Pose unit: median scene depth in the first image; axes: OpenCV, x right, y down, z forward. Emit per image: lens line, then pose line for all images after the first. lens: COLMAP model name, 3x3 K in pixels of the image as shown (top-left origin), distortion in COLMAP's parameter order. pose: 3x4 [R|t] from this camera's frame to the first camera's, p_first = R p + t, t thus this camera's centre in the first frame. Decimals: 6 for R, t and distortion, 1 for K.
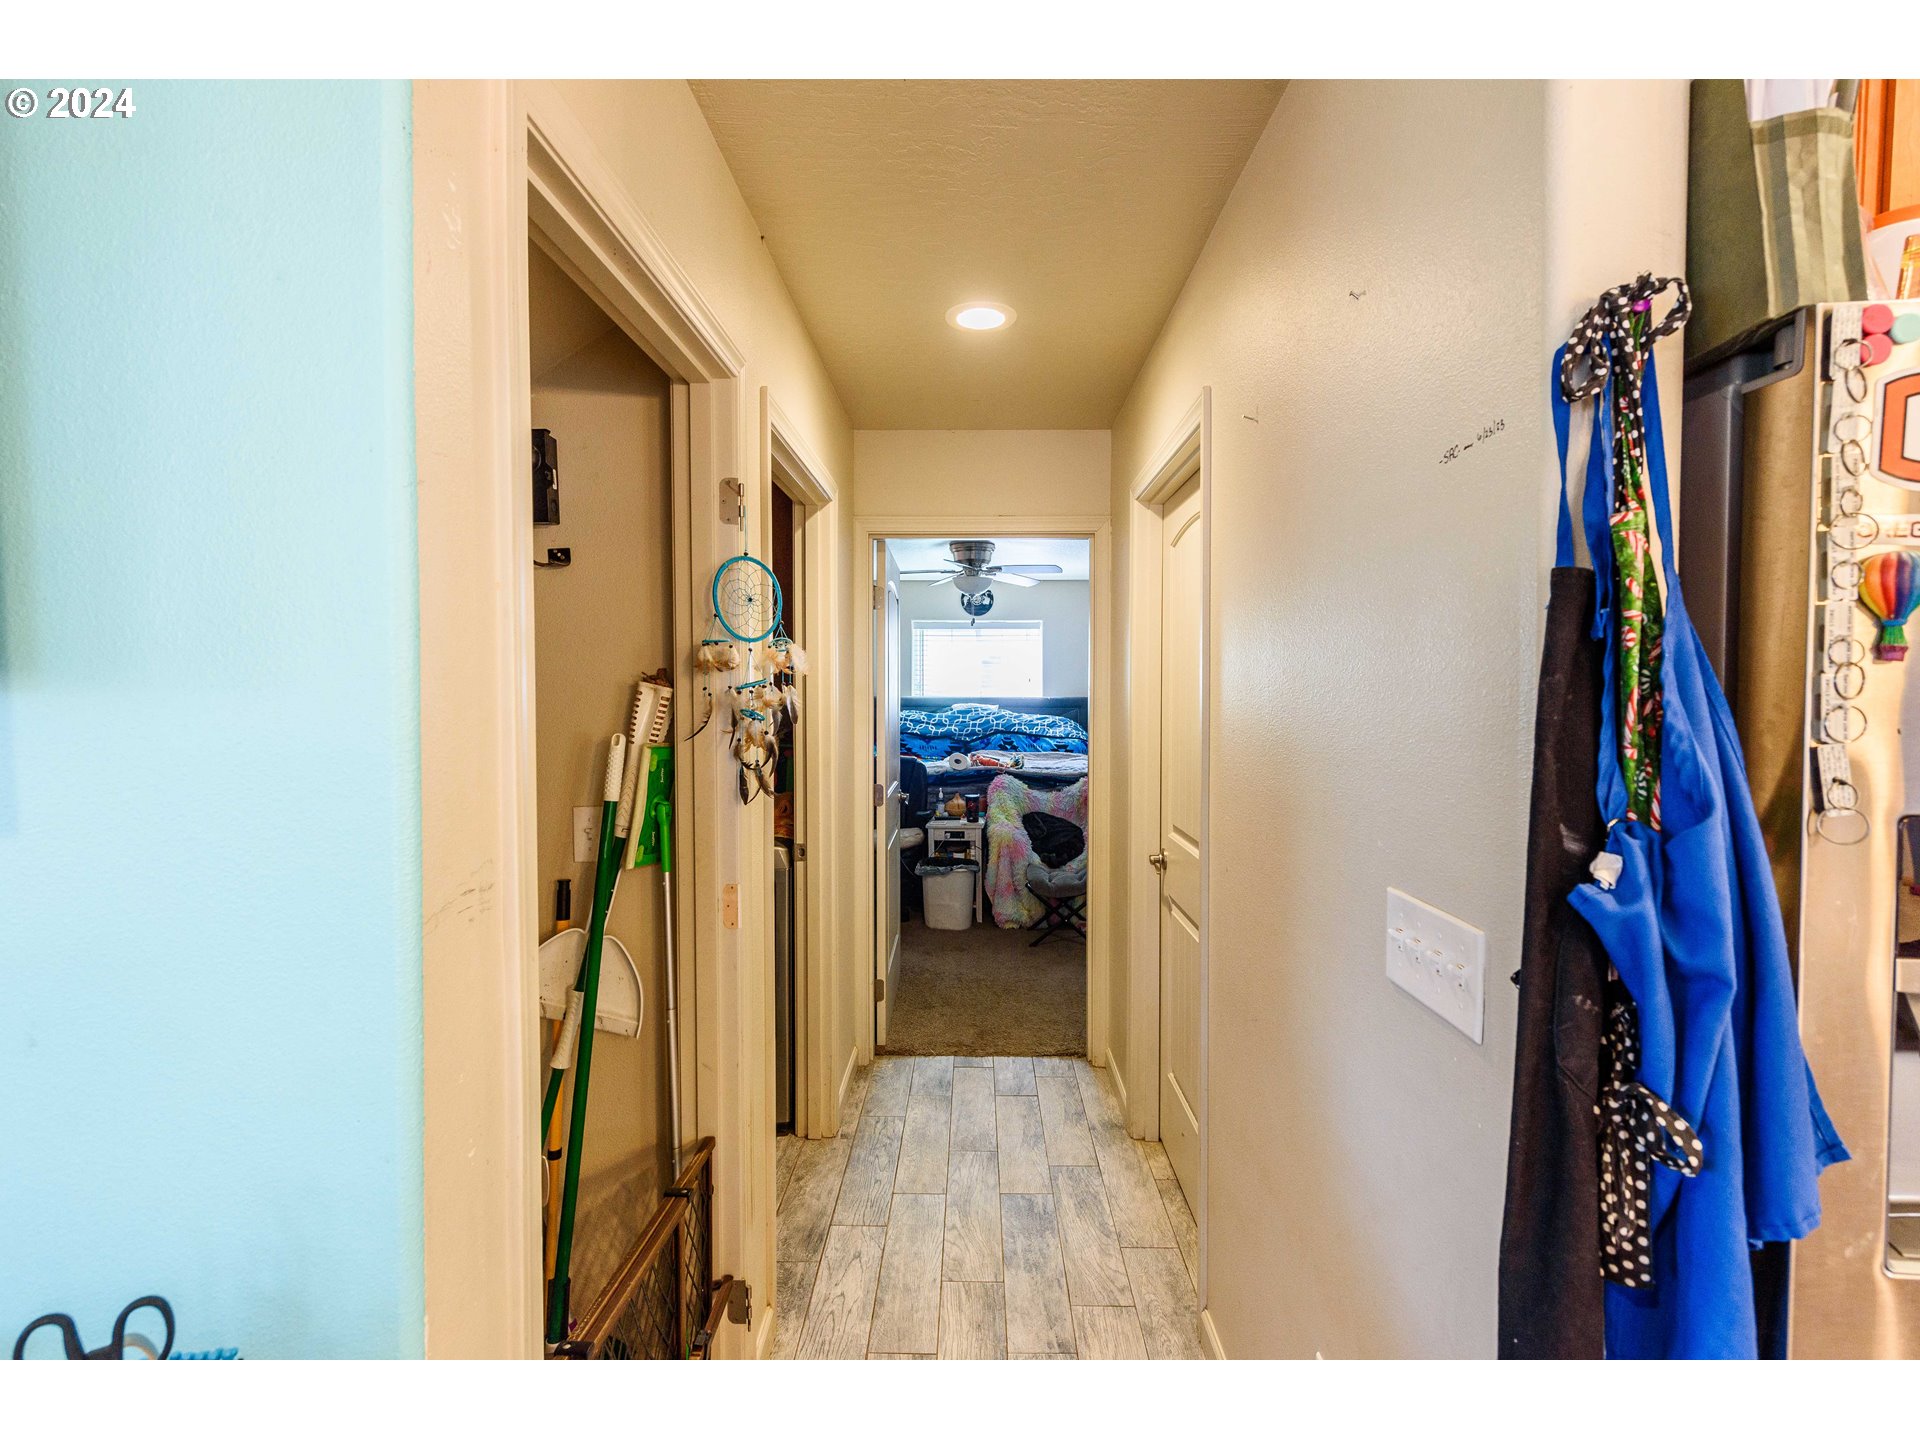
lens RADIAL K [[747.3, 0, 962.5], [0, 747.3, 708.5], [0, 0, 1]] dist [0.008755, -0.001535]
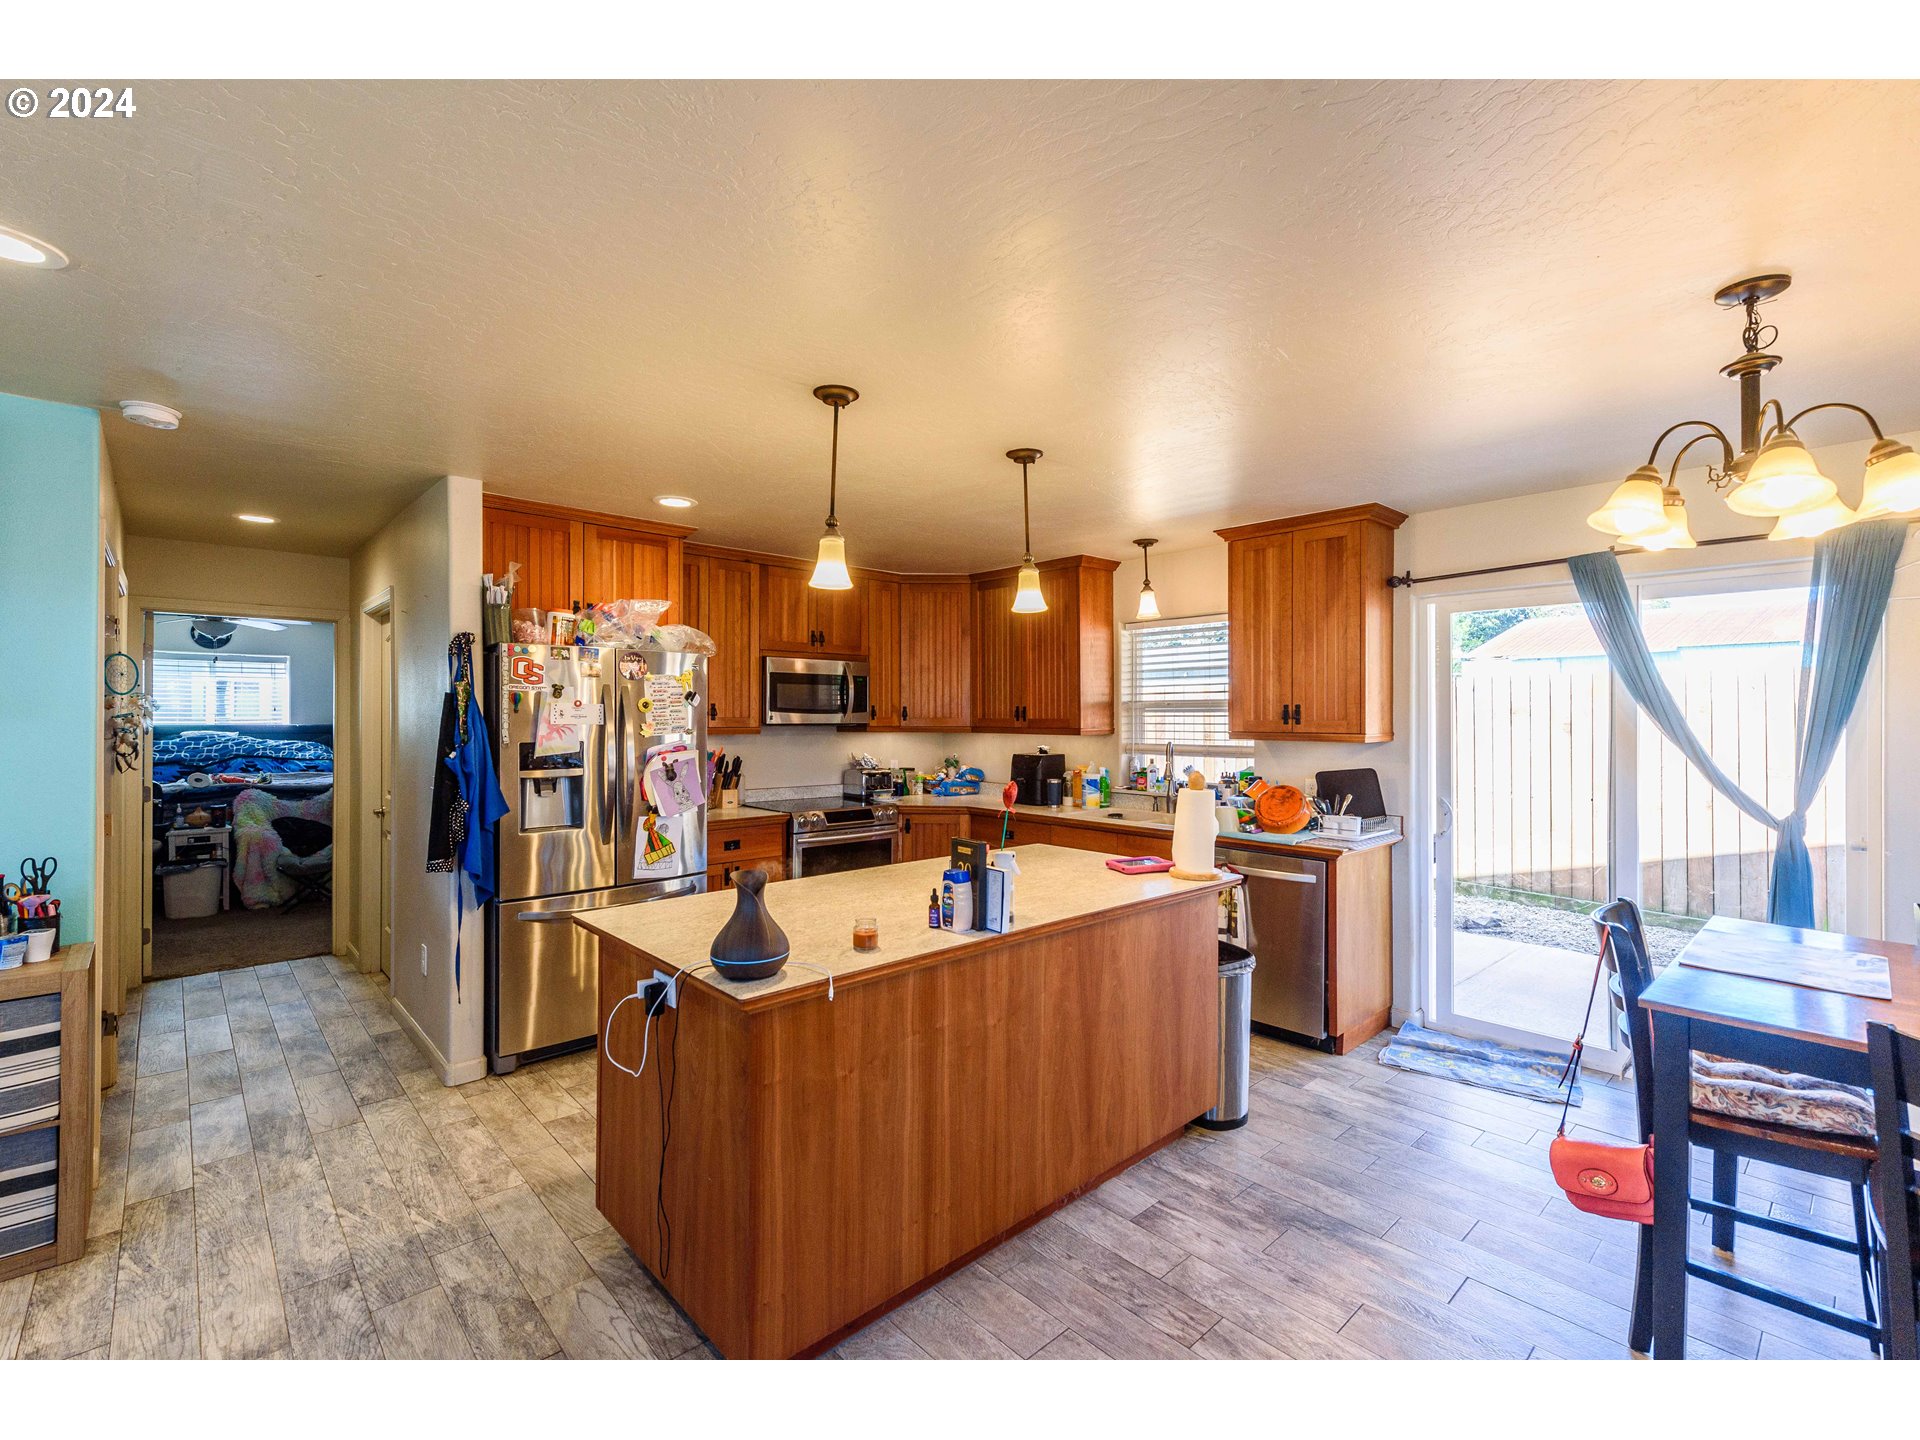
lens RADIAL K [[840.5, 0, 968.7], [0, 840.5, 714.6], [0, 0, 1]] dist [0.001371, 0.000085]
pose [[0.699391, 0.003501, 0.714731, -0.111918], [0.017868, 0.999590, -0.022381, 0.021226], [-0.714516, 0.028424, 0.699041, -0.825335]]
